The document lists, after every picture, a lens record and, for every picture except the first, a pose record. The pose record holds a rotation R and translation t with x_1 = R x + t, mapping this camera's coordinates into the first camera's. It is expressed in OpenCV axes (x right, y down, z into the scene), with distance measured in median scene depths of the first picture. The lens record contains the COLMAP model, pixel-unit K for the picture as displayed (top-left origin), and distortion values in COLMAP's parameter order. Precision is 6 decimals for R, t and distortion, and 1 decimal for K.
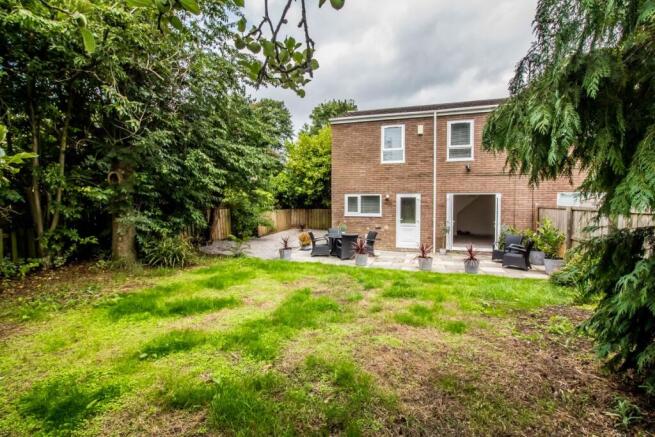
lens RADIAL K [[300.9, 0, 329.8], [0, 300.9, 217.5], [0, 0, 1]] dist [-0.006238, -0.002665]
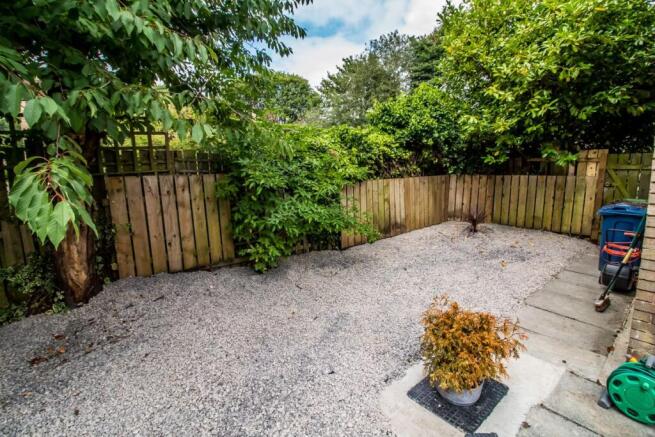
lens RADIAL K [[300.9, 0, 327.6], [0, 300.9, 219.4], [0, 0, 1]] dist [-0.006238, -0.002665]
pose [[0.827558, 0.077030, -0.556070, -0.037248], [-0.011795, 0.992708, 0.119962, -0.017857], [0.561256, -0.092717, 0.822432, 0.671627]]
